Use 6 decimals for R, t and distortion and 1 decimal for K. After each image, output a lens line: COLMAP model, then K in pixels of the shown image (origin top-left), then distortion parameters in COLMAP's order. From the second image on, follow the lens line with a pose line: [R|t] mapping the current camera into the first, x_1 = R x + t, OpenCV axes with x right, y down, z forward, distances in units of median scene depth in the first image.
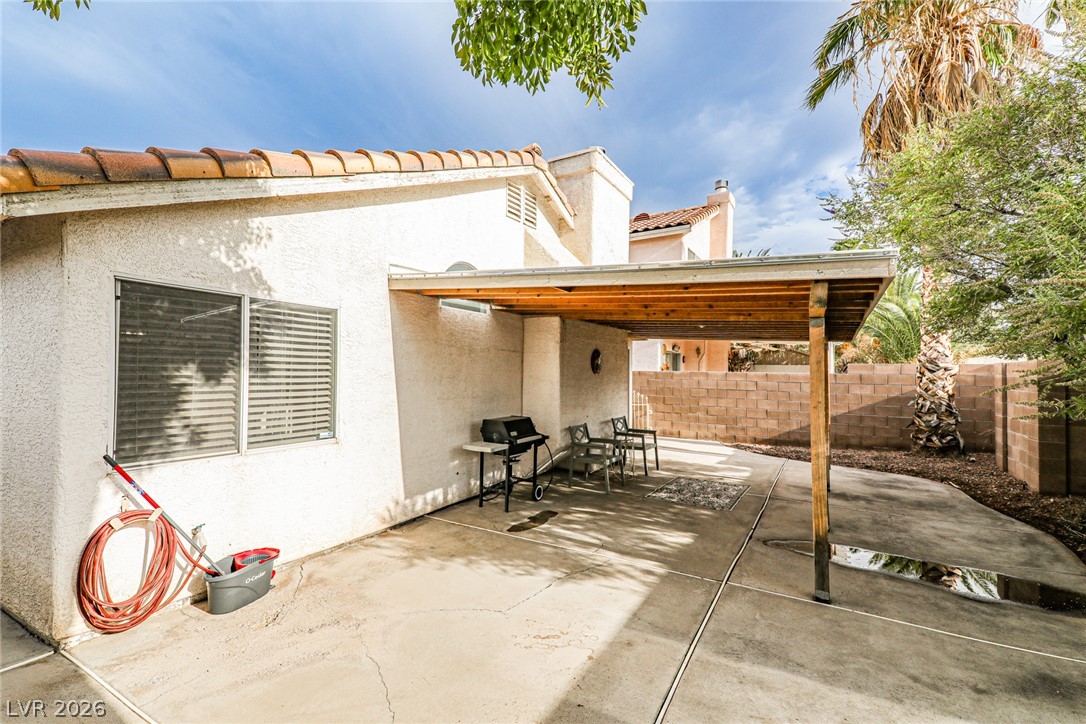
lens RADIAL K [[477.4, 0, 539.0], [0, 477.4, 364.9], [0, 0, 1]] dist [0.098077, -0.000512]
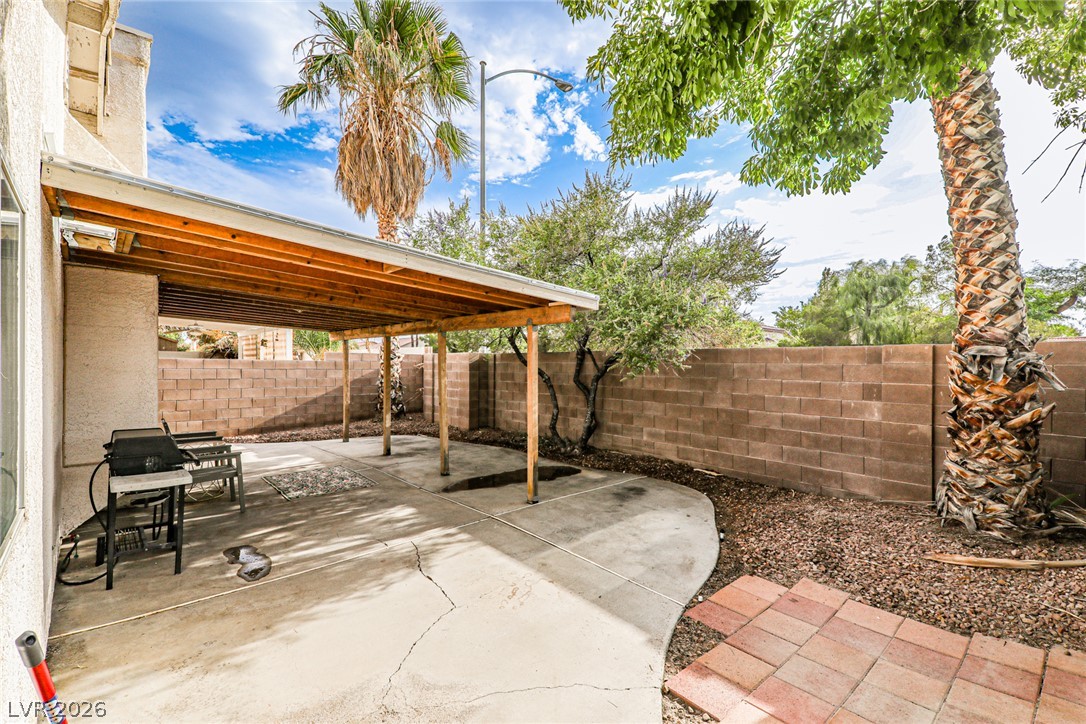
lens RADIAL K [[477.4, 0, 539.0], [0, 477.4, 364.9], [0, 0, 1]] dist [0.098077, -0.000512]
pose [[0.314272, -0.007618, 0.949302, -0.612521], [-0.017474, 0.999752, 0.013808, 0.007052], [-0.949172, -0.020928, 0.314061, 0.358808]]
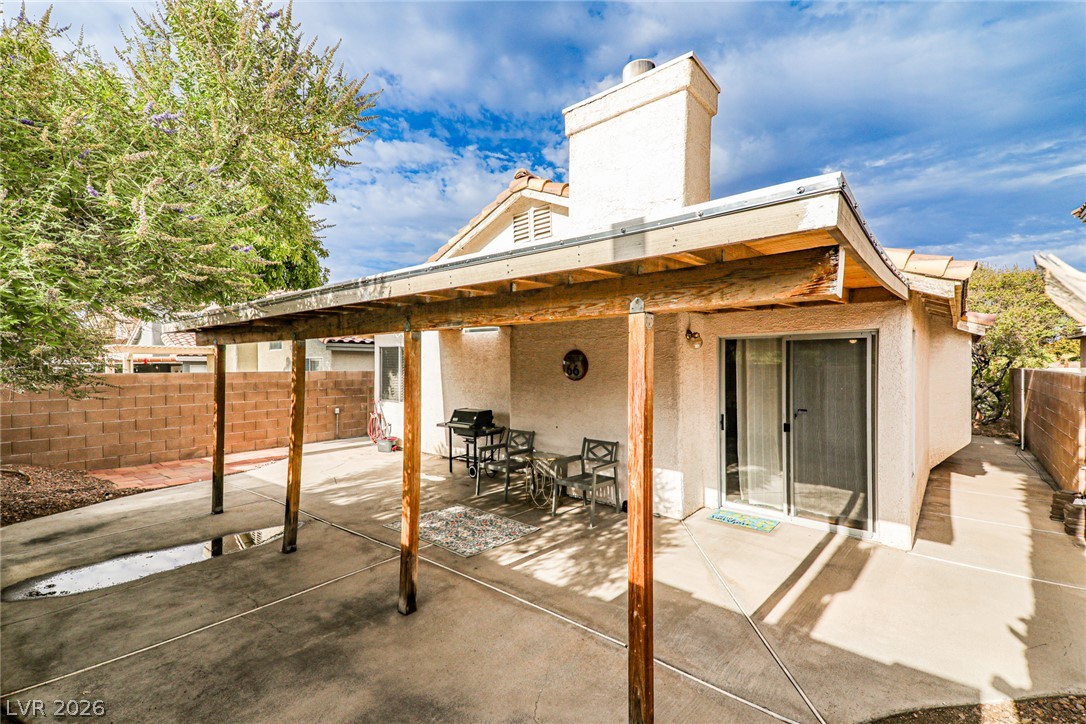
lens RADIAL K [[477.4, 0, 539.0], [0, 477.4, 364.9], [0, 0, 1]] dist [0.098077, -0.000512]
pose [[-0.163036, -0.013614, -0.986526, 1.464408], [0.004396, 0.999885, -0.014525, 0.007286], [0.986610, -0.006704, -0.162957, 1.676935]]
